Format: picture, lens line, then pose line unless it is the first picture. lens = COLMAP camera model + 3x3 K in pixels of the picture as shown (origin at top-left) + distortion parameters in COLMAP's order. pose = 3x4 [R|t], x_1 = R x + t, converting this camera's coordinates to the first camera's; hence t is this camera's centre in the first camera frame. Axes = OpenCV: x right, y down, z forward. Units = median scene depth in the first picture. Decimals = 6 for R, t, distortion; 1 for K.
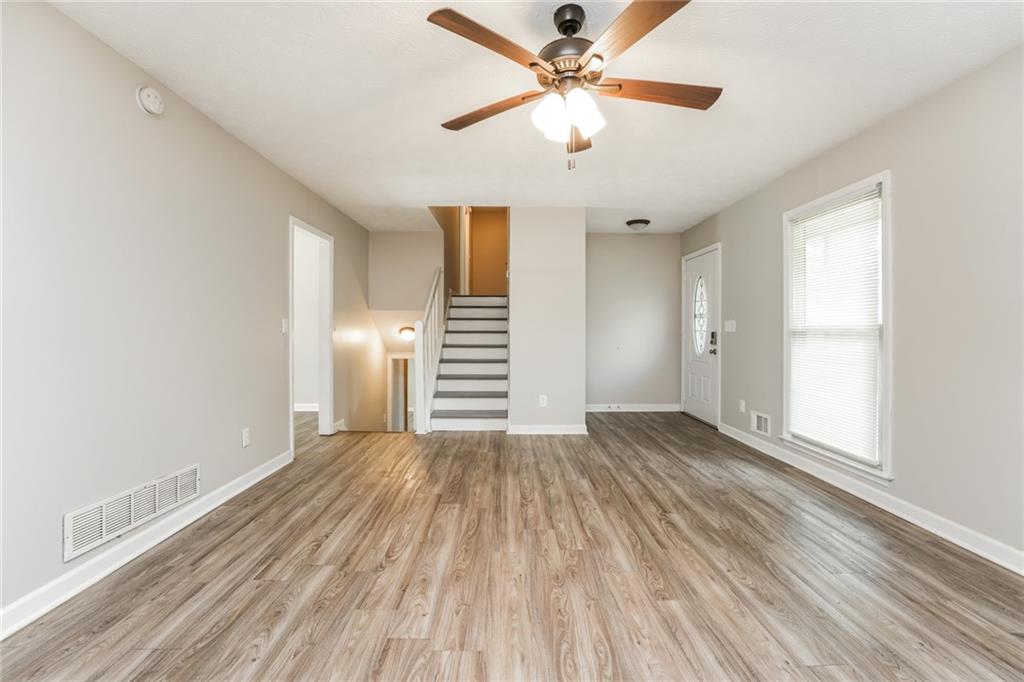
lens RADIAL K [[416.6, 0, 509.3], [0, 416.6, 334.5], [0, 0, 1]] dist [-0.019383, 0.000776]
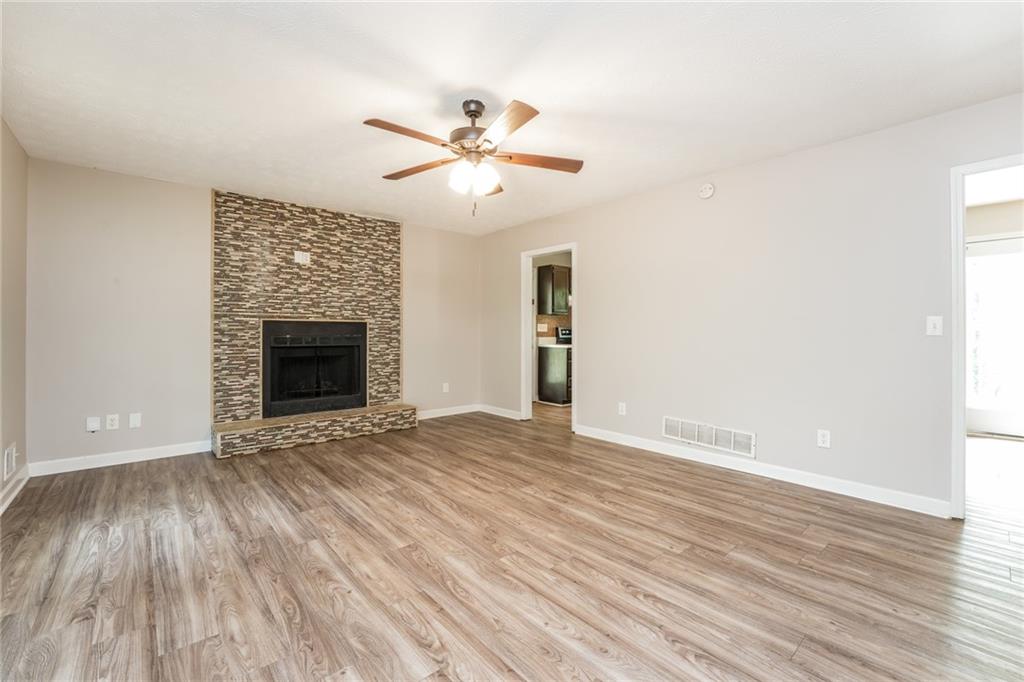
lens RADIAL K [[416.6, 0, 547.1], [0, 416.6, 330.2], [0, 0, 1]] dist [-0.019383, 0.000776]
pose [[-0.701882, -0.003219, -0.712286, 0.762119], [-0.009735, 0.999940, 0.005075, -0.019783], [0.712226, 0.010496, -0.701871, 1.692348]]
